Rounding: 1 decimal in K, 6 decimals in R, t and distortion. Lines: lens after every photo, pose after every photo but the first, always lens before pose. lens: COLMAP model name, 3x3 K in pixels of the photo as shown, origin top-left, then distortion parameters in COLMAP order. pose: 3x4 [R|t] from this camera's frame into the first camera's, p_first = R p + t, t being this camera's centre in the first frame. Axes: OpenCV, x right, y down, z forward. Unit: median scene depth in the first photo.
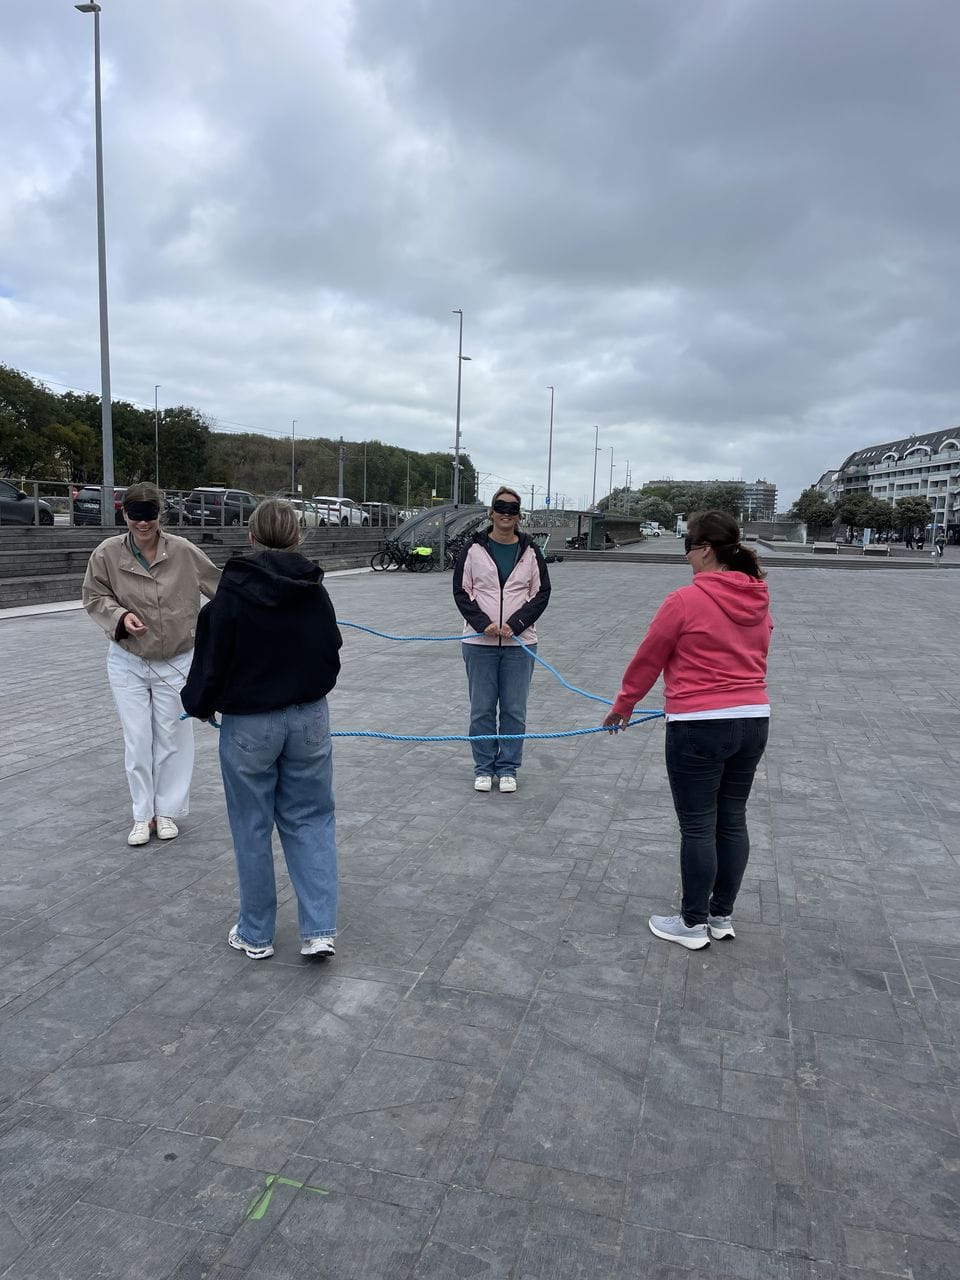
lens RADIAL K [[949.9, 0, 480.0], [0, 949.9, 640.0], [0, 0, 1]] dist [0.065290, -0.091043]
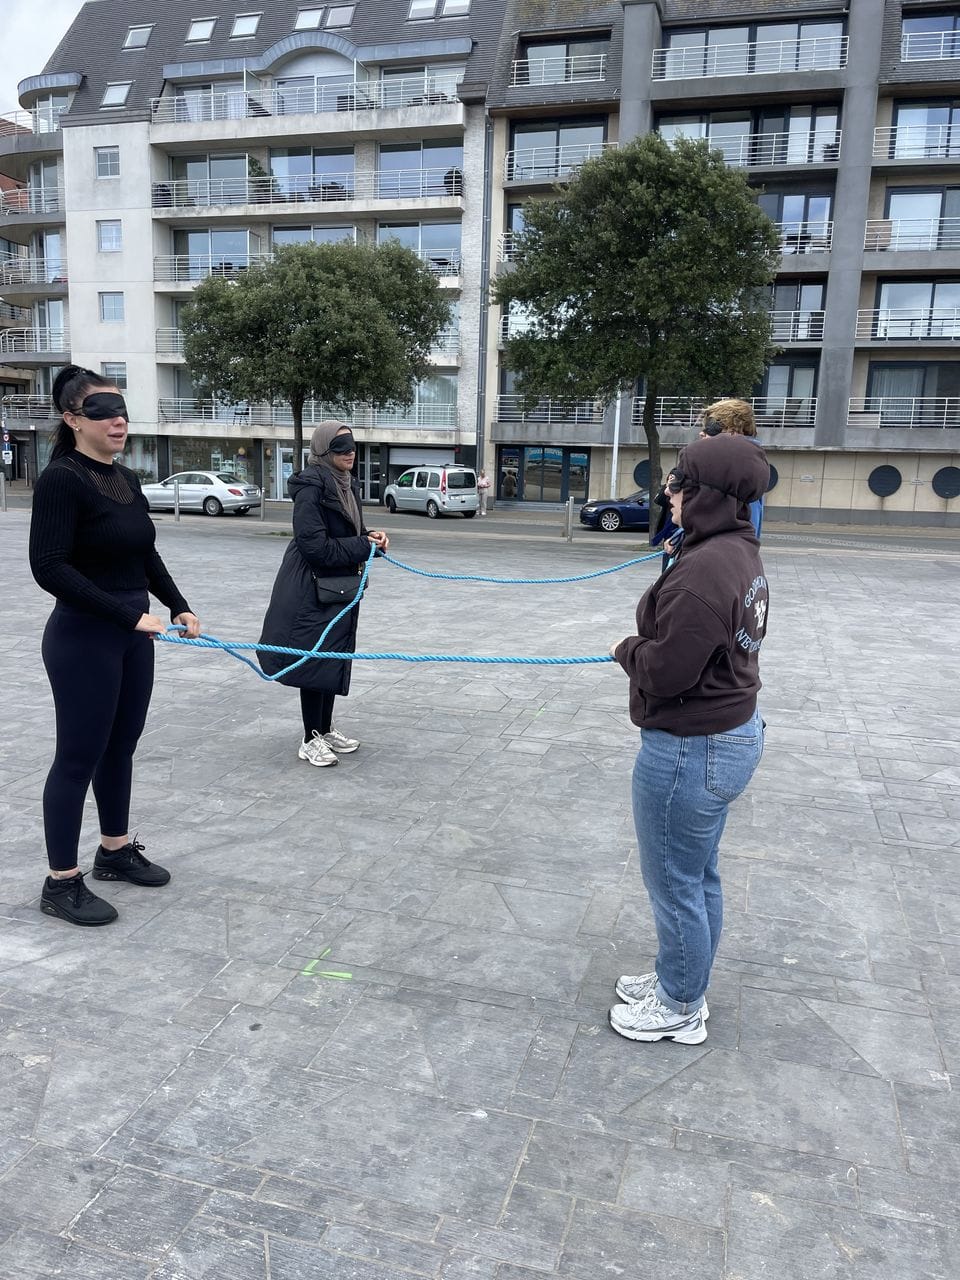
lens RADIAL K [[957.7, 0, 483.5], [0, 957.7, 632.1], [0, 0, 1]] dist [0.075111, -0.112465]
pose [[0.031047, -0.204702, 0.978332, -0.942443], [0.096004, 0.974889, 0.200935, -0.052614], [-0.994897, 0.087685, 0.049920, 0.495485]]
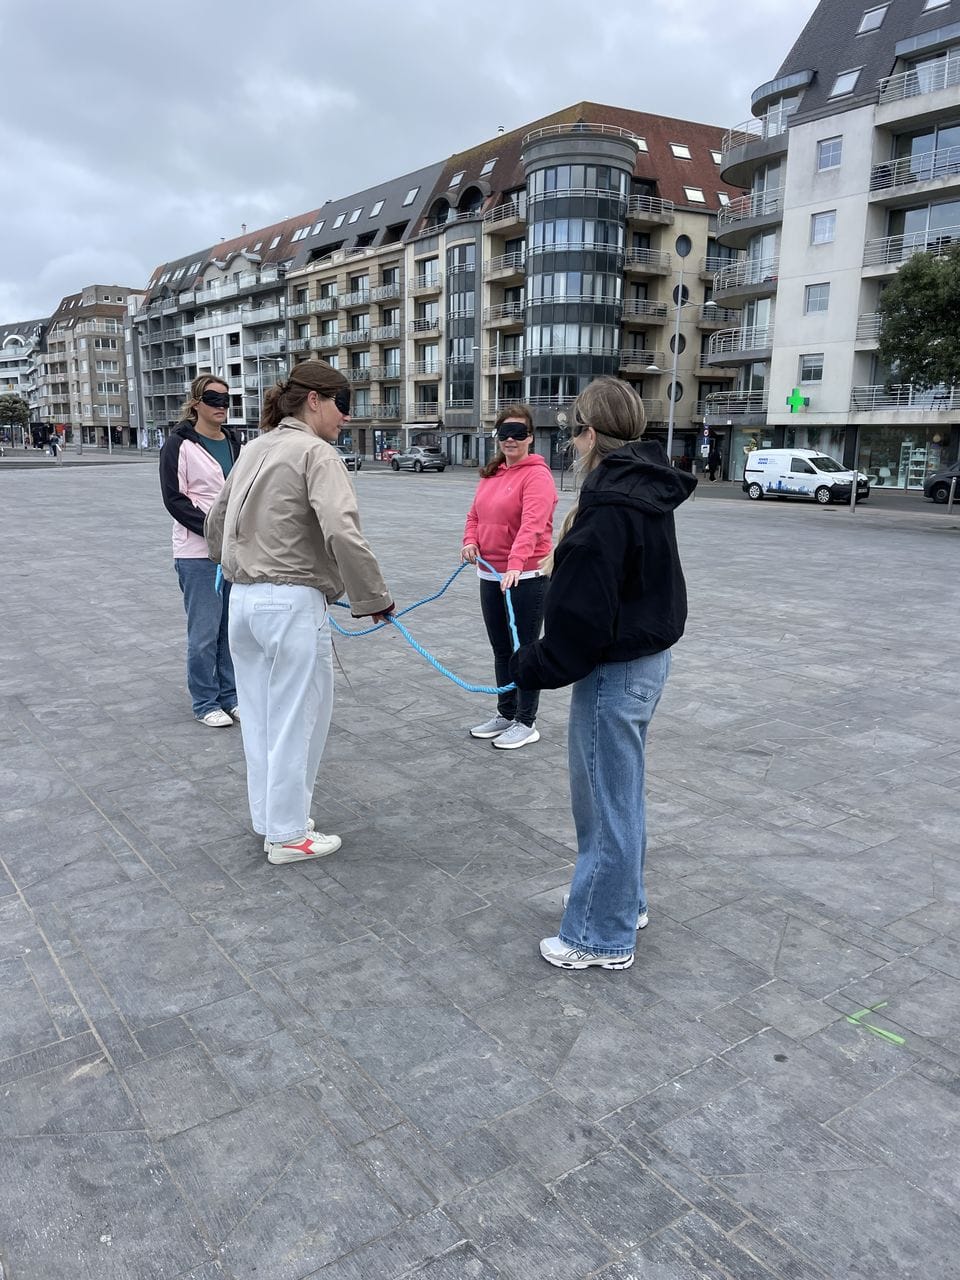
lens RADIAL K [[957.7, 0, 483.5], [0, 957.7, 632.1], [0, 0, 1]] dist [0.075111, -0.112465]
pose [[0.647211, -0.175673, 0.741793, -0.880558], [0.106411, 0.984377, 0.140279, -0.046080], [-0.754847, -0.011855, 0.655794, 0.437913]]
